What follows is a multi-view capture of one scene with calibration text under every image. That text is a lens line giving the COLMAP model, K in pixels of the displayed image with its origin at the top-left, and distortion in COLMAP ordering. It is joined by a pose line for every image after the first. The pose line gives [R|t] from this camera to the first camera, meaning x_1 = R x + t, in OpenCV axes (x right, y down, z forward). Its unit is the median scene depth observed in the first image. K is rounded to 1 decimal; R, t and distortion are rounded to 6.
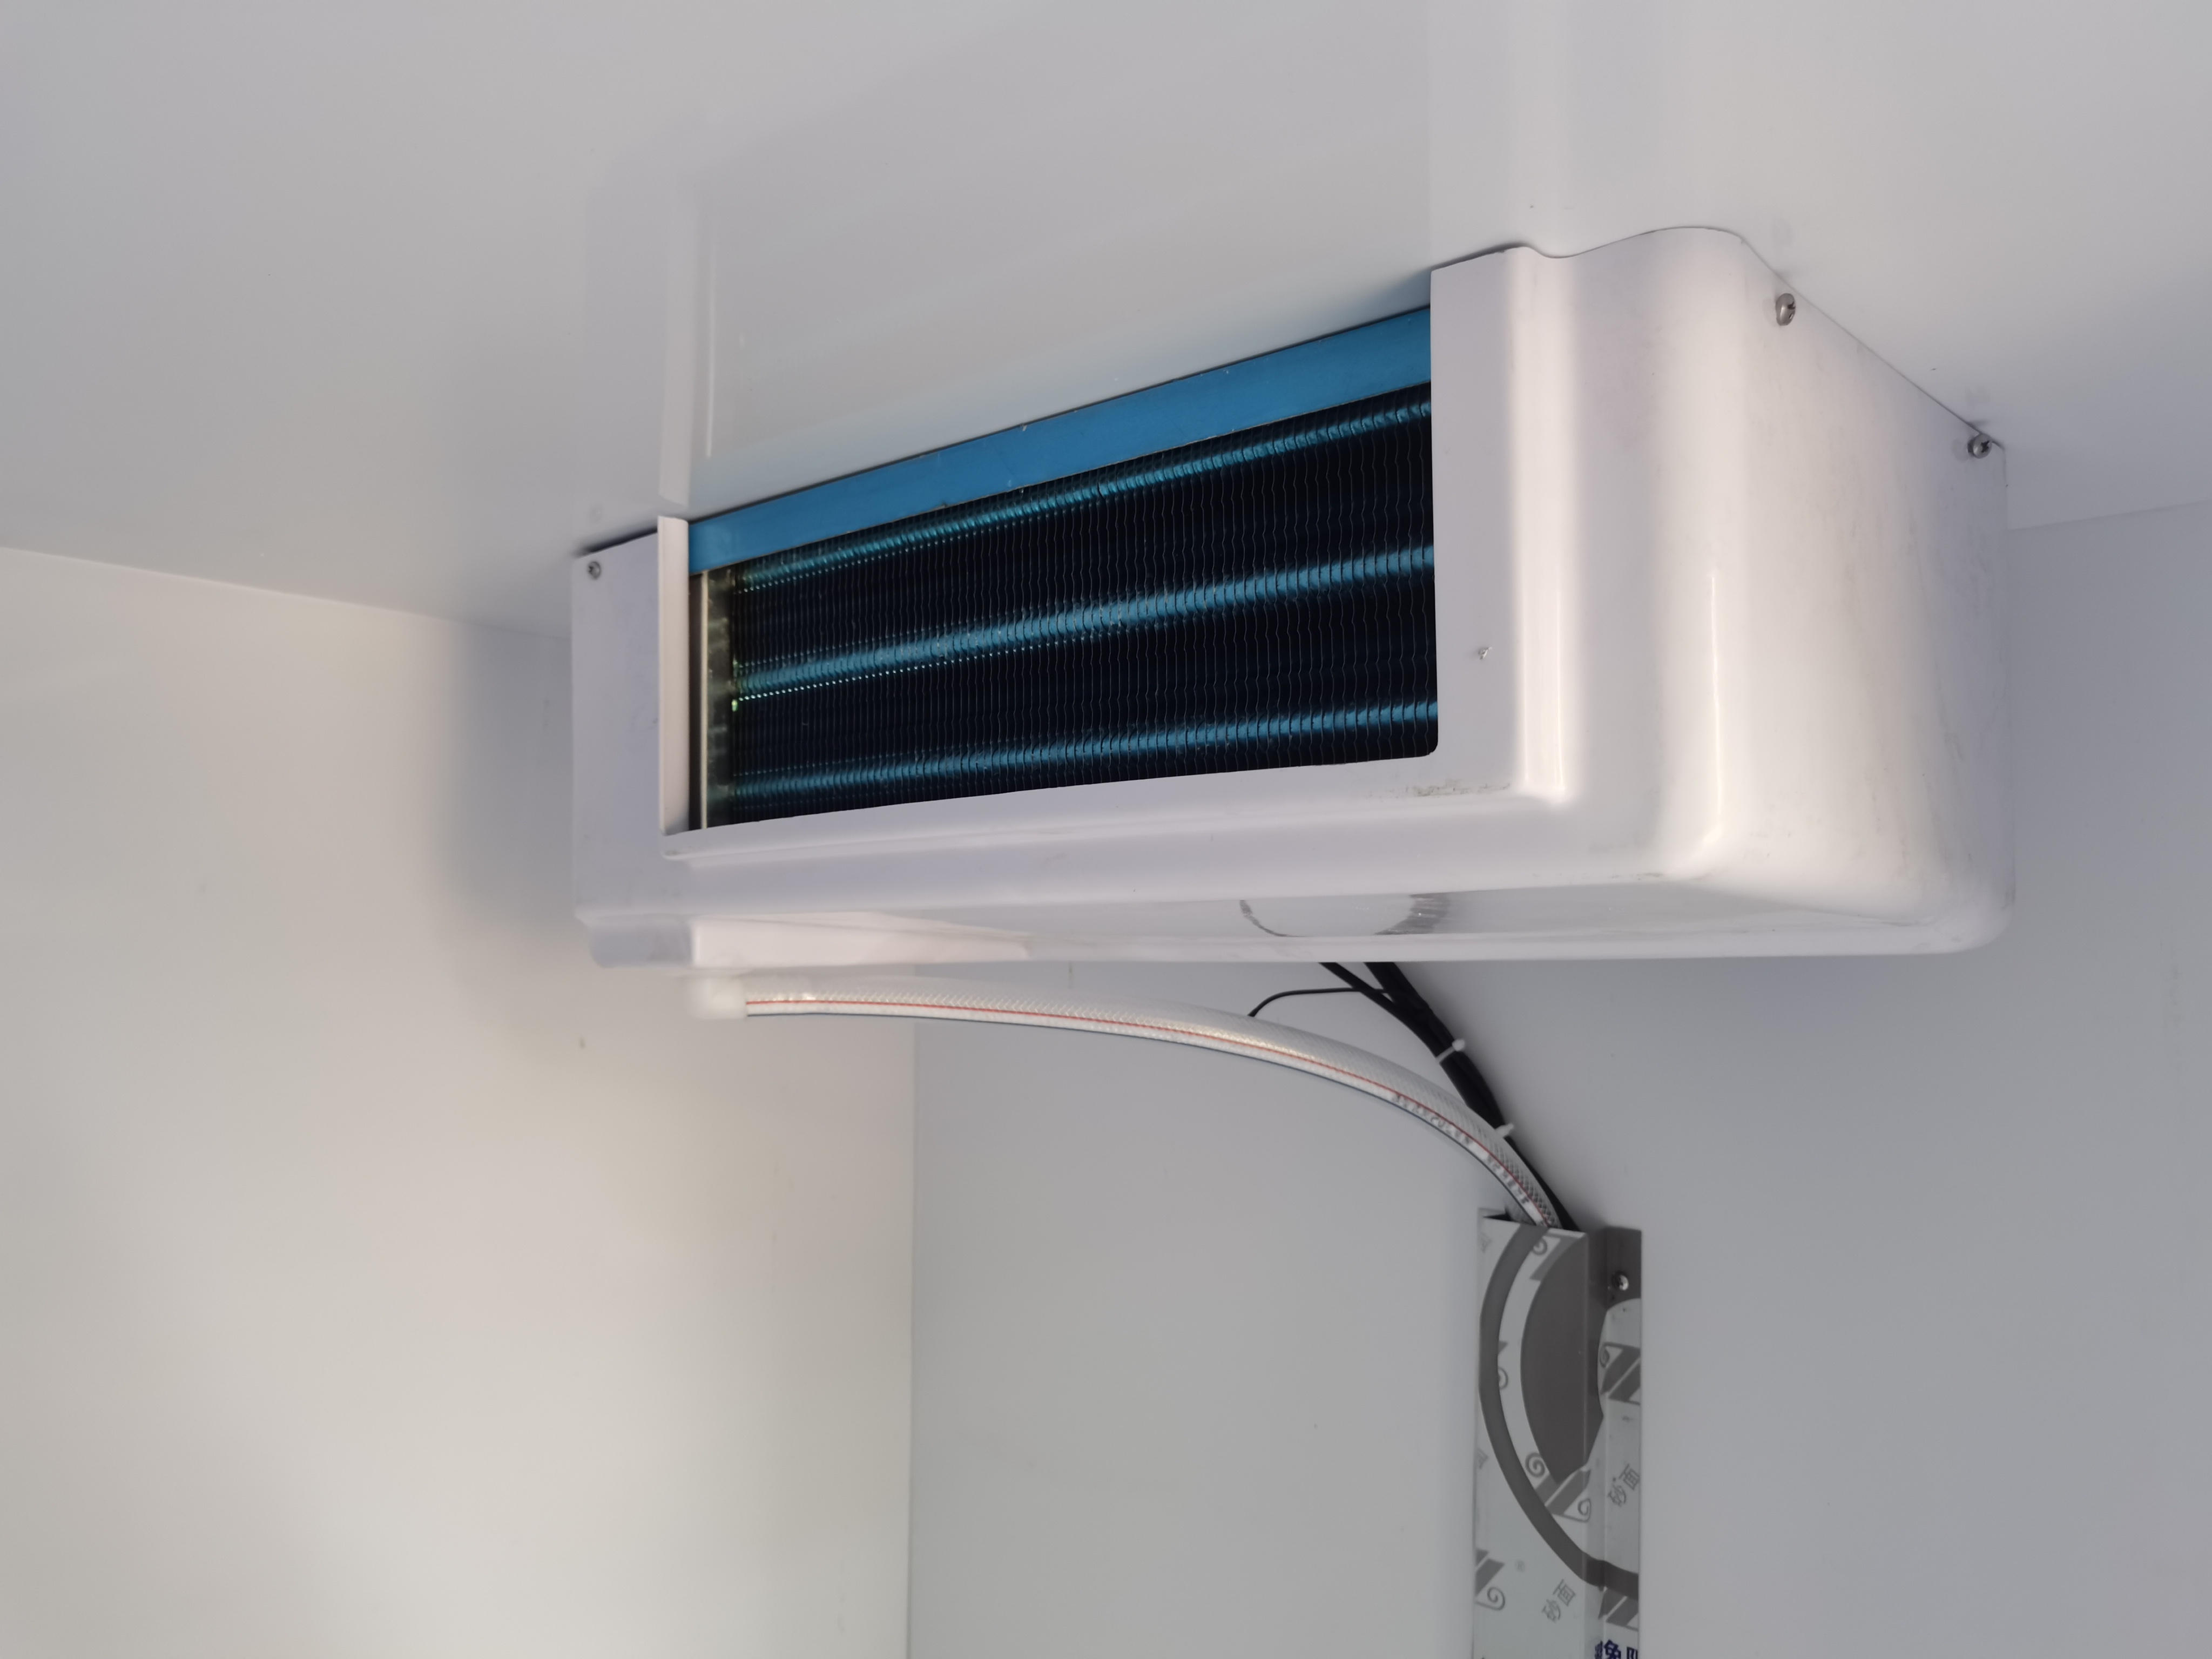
lens RADIAL K [[1740.7, 0, 1103.0], [0, 1740.7, 829.2], [0, 0, 1]] dist [0.001925, 0.000607]
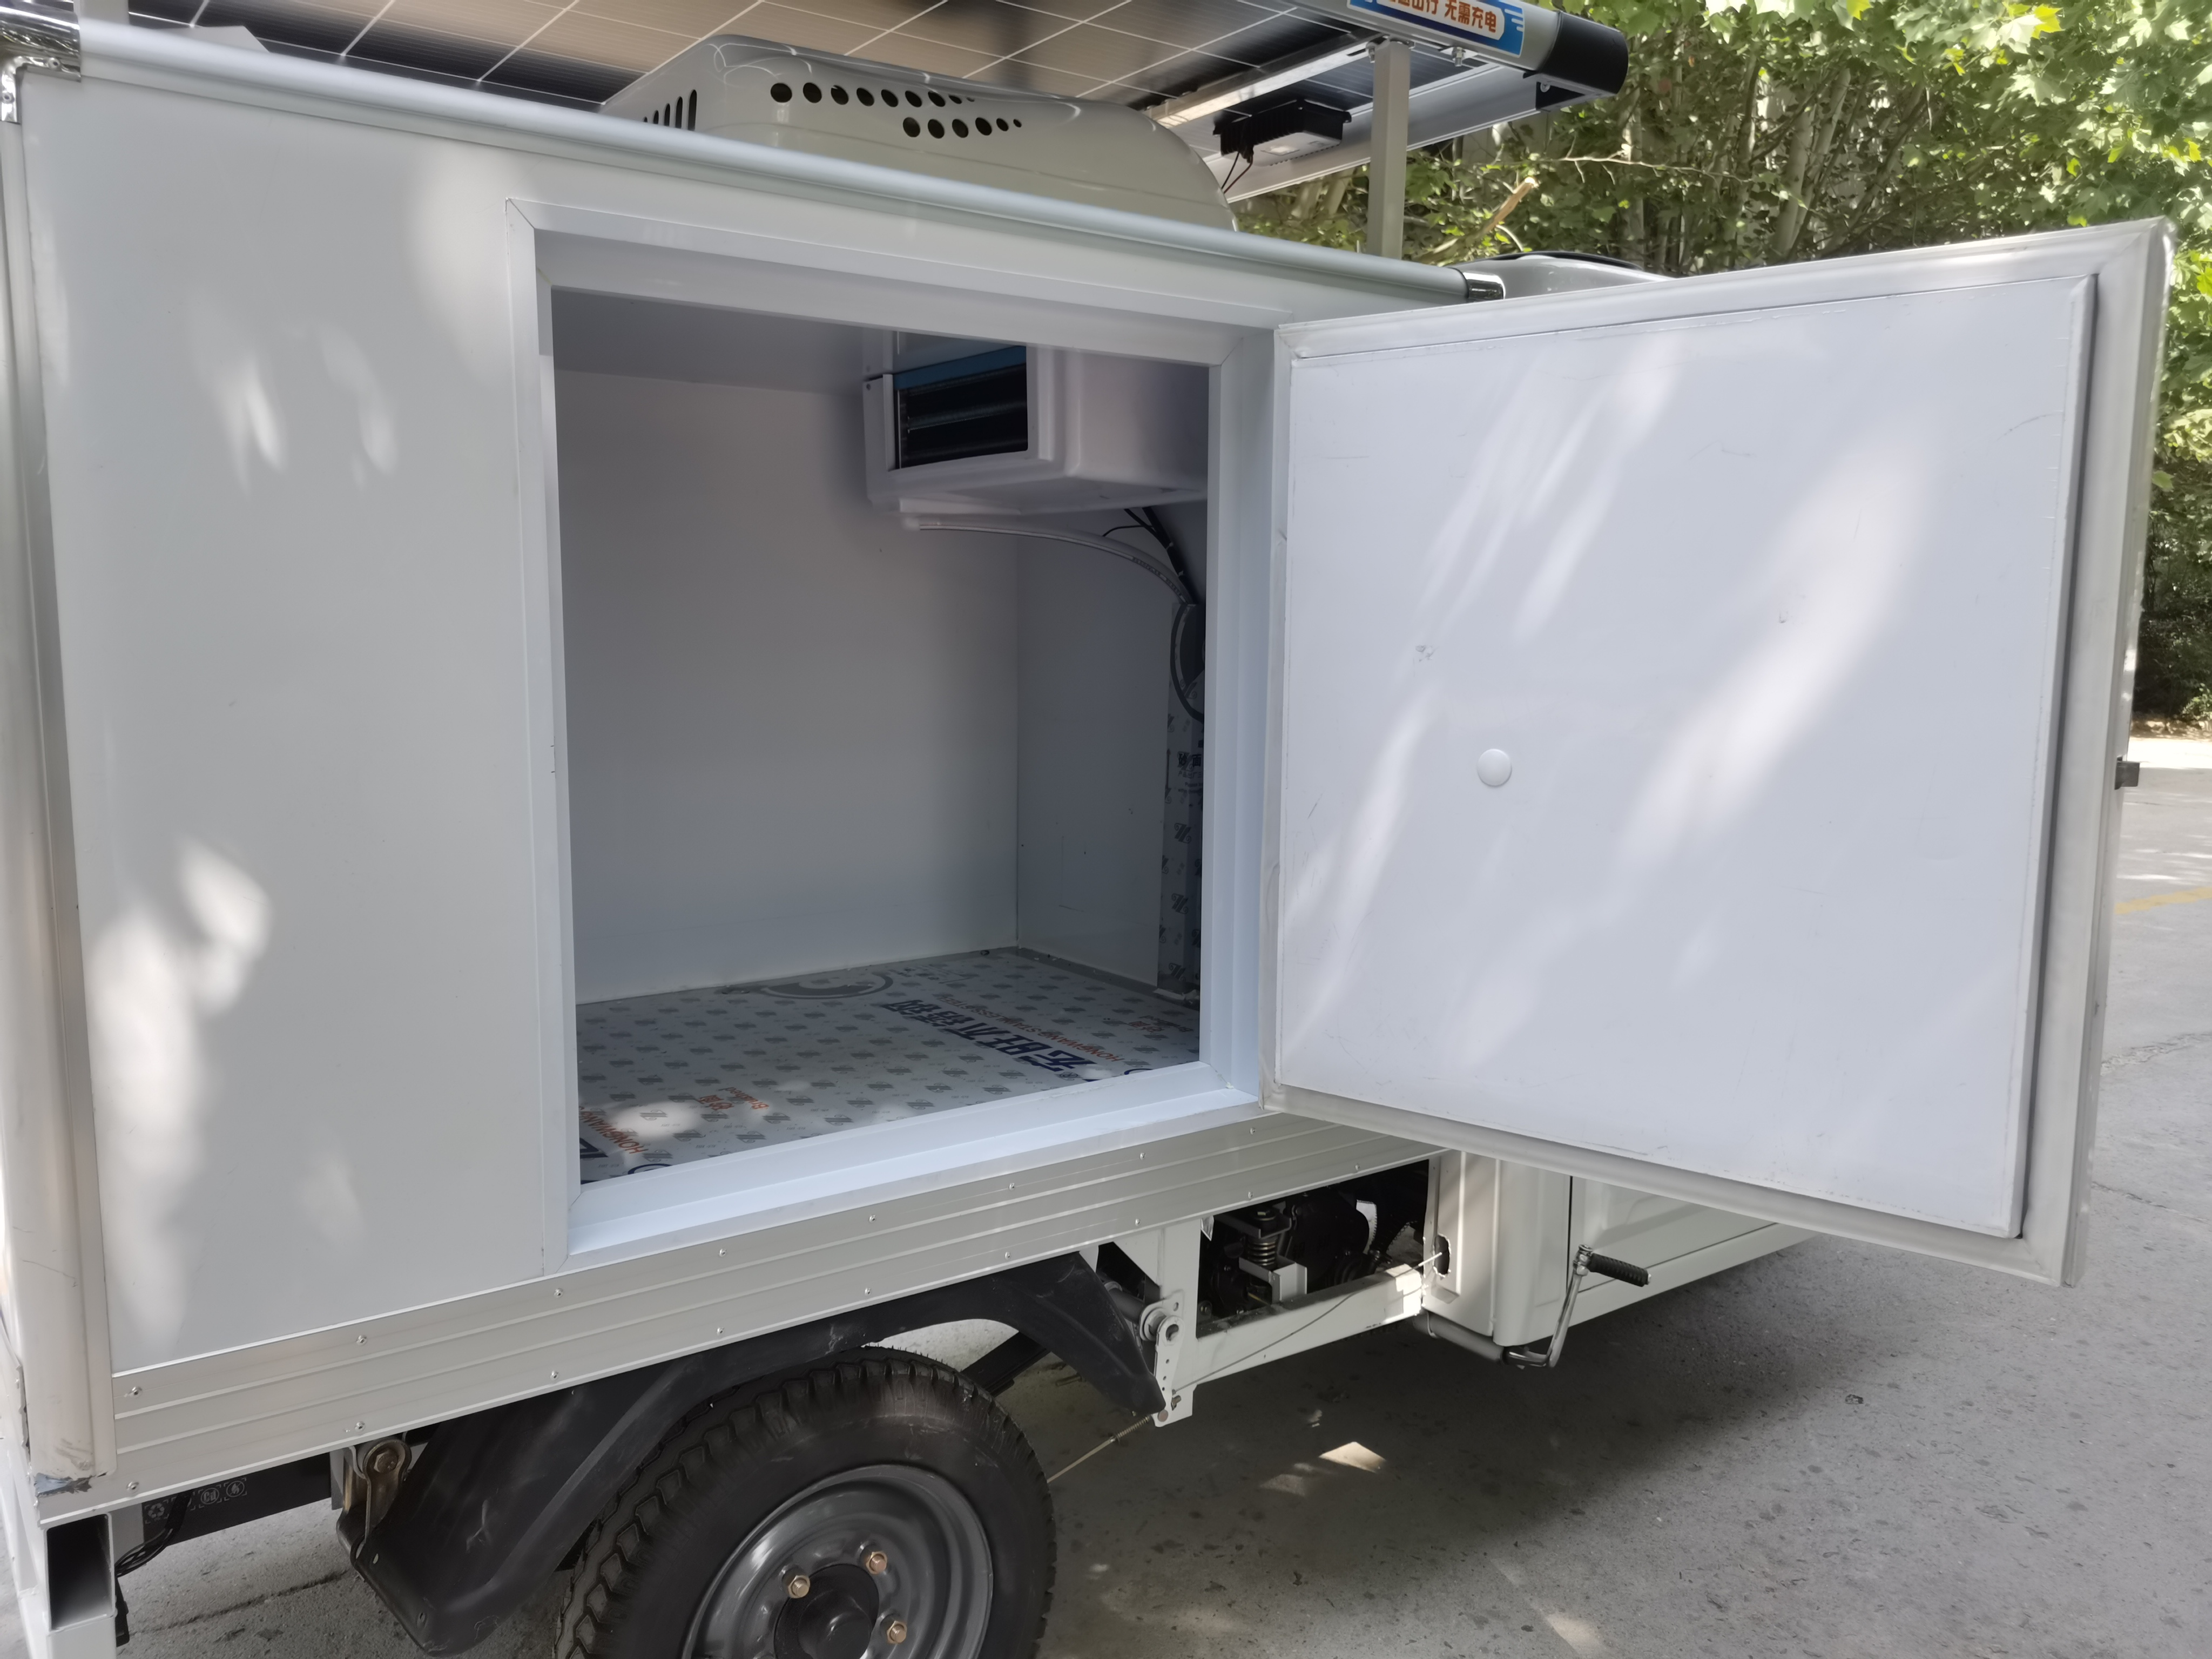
lens RADIAL K [[1740.7, 0, 1108.1], [0, 1740.7, 831.3], [0, 0, 1]] dist [0.001925, 0.000607]
pose [[0.982000, 0.026353, -0.187036, 0.793949], [0.012066, 0.979445, 0.201349, 0.012858], [0.188497, -0.199981, 0.961497, -2.245867]]
